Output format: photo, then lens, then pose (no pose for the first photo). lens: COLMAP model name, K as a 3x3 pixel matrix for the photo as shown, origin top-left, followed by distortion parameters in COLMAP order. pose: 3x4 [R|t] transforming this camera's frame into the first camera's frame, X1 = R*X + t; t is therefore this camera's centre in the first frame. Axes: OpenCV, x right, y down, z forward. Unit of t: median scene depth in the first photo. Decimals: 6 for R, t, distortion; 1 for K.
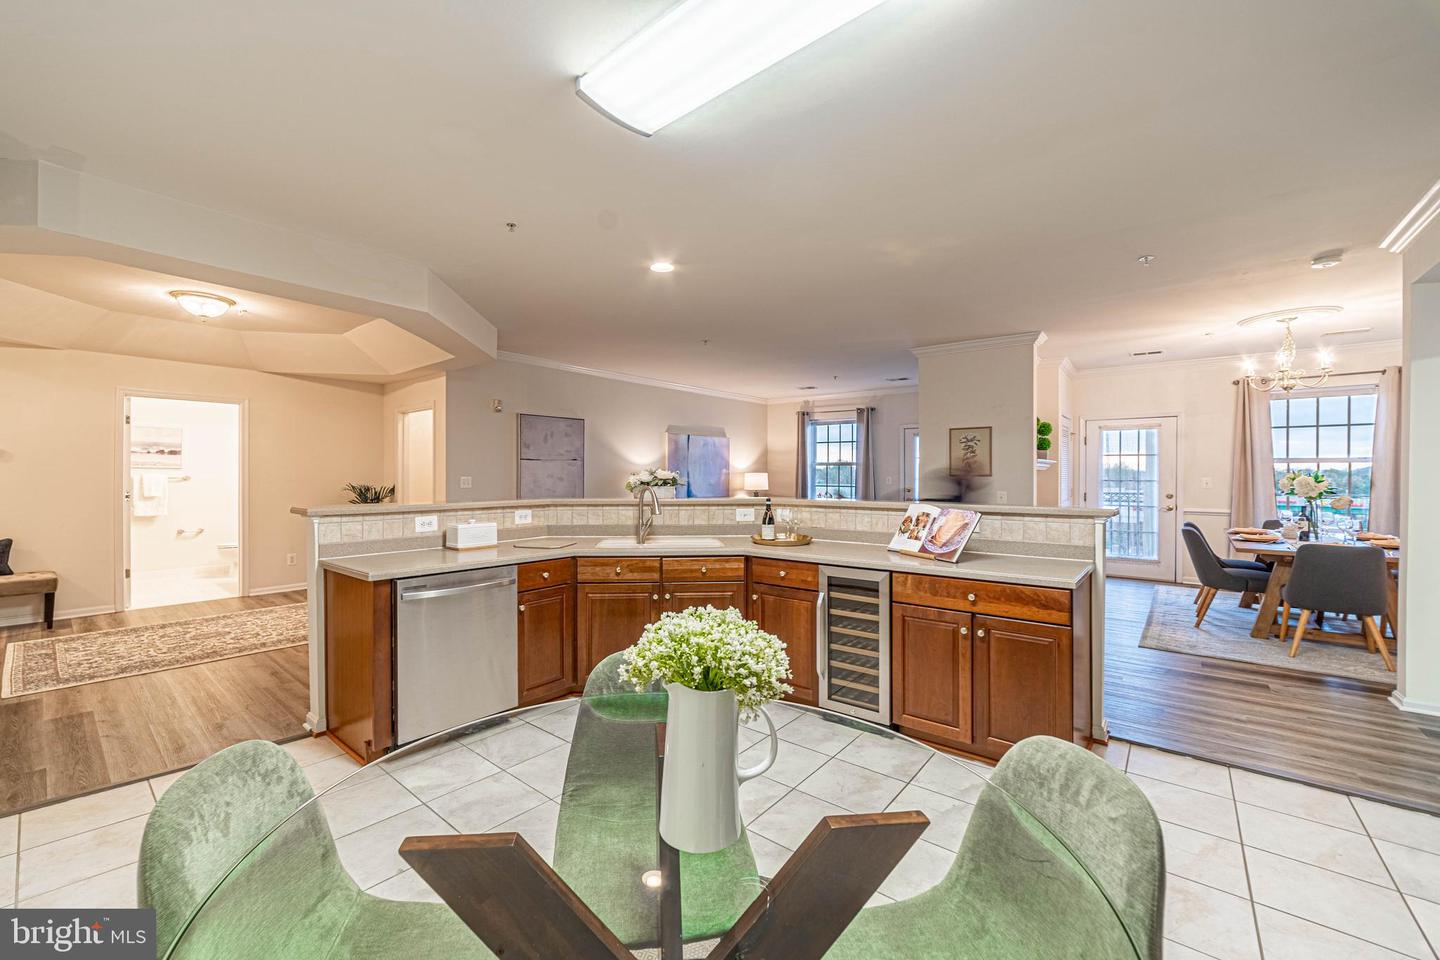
lens RADIAL K [[555.9, 0, 698.6], [0, 555.9, 475.8], [0, 0, 1]] dist [-0.013604, 0.000527]
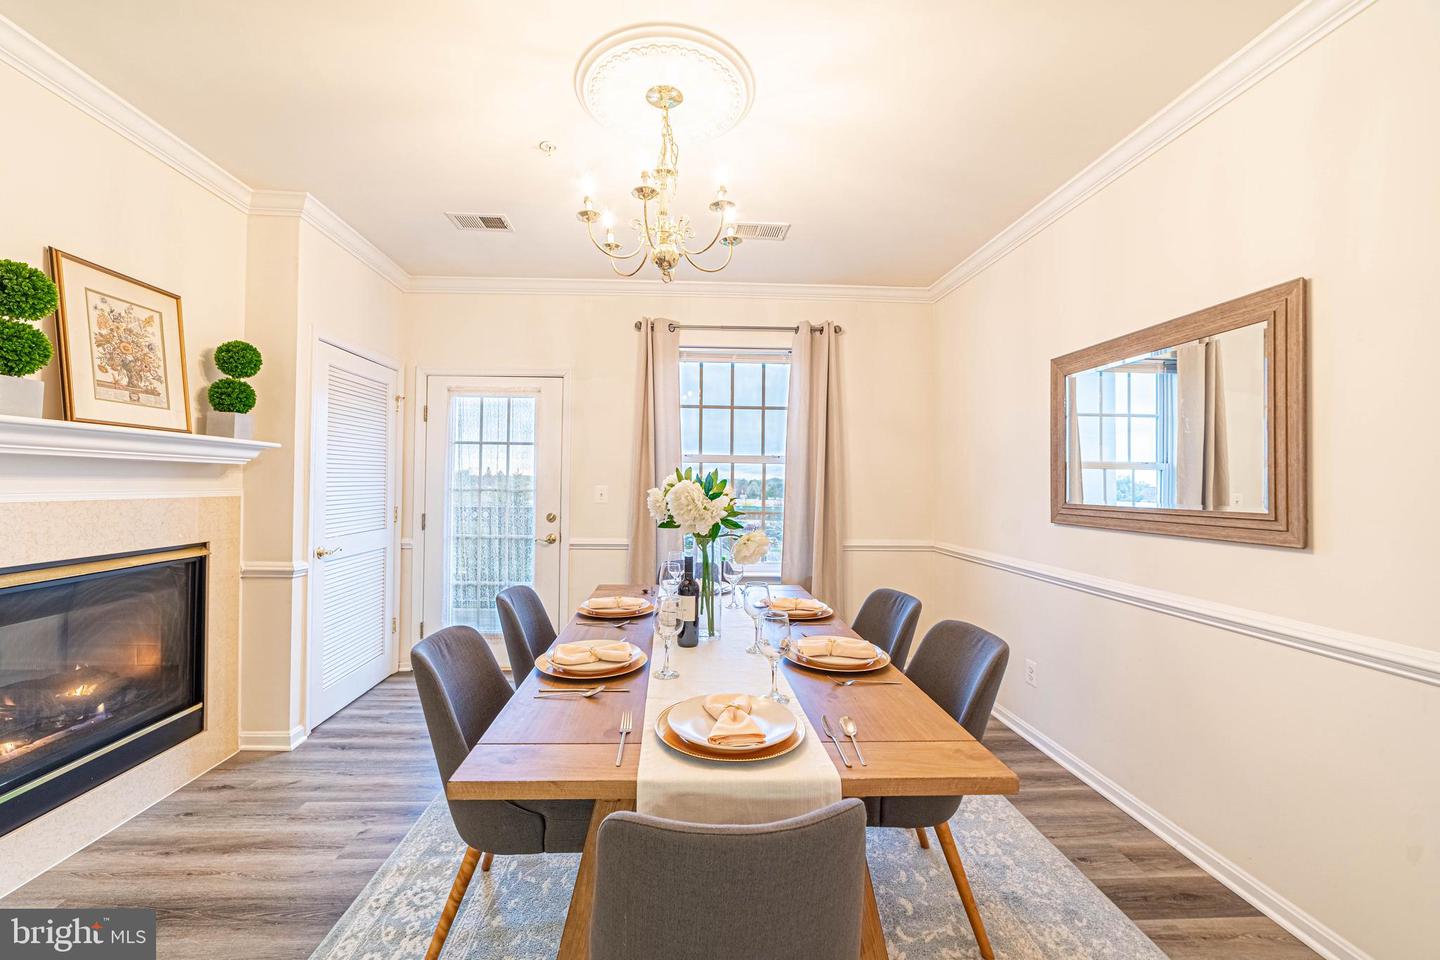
lens RADIAL K [[565.1, 0, 687.6], [0, 565.1, 475.8], [0, 0, 1]] dist [-0.009133, 0.000420]
pose [[0.737783, 0.015418, 0.674862, 0.771607], [-0.007904, 0.999868, -0.014202, 0.001587], [-0.674992, 0.005144, 0.737807, 0.649107]]
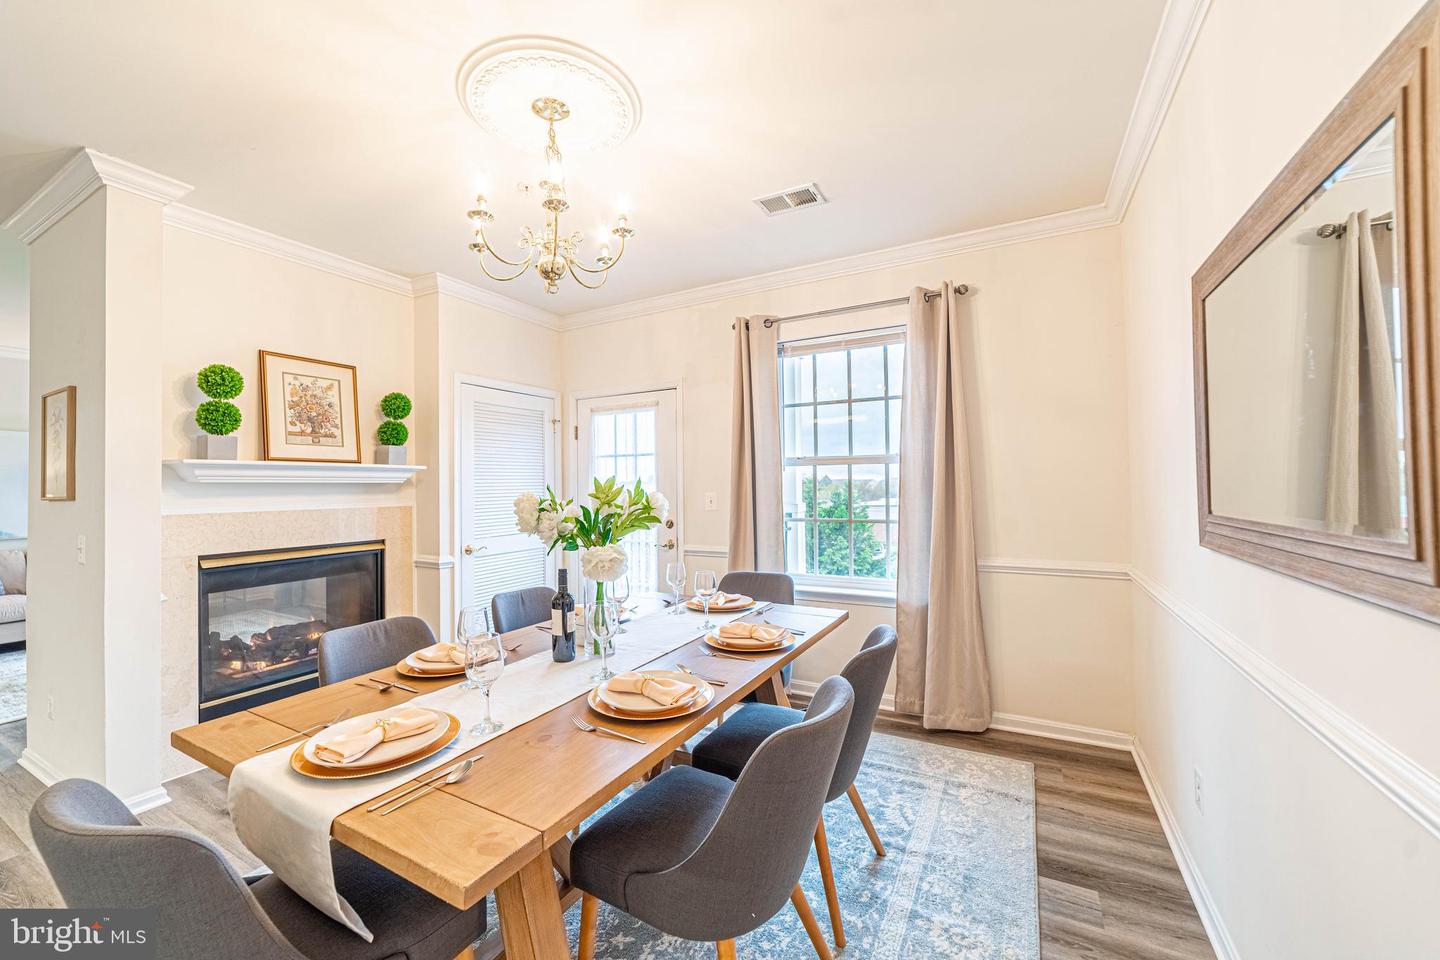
lens RADIAL K [[555.9, 0, 698.6], [0, 555.9, 475.8], [0, 0, 1]] dist [-0.013604, 0.000527]
pose [[0.980598, -0.009036, 0.195820, 1.049107], [0.013111, 0.999723, -0.019524, -0.003473], [-0.195589, 0.021713, 0.980446, 0.555096]]
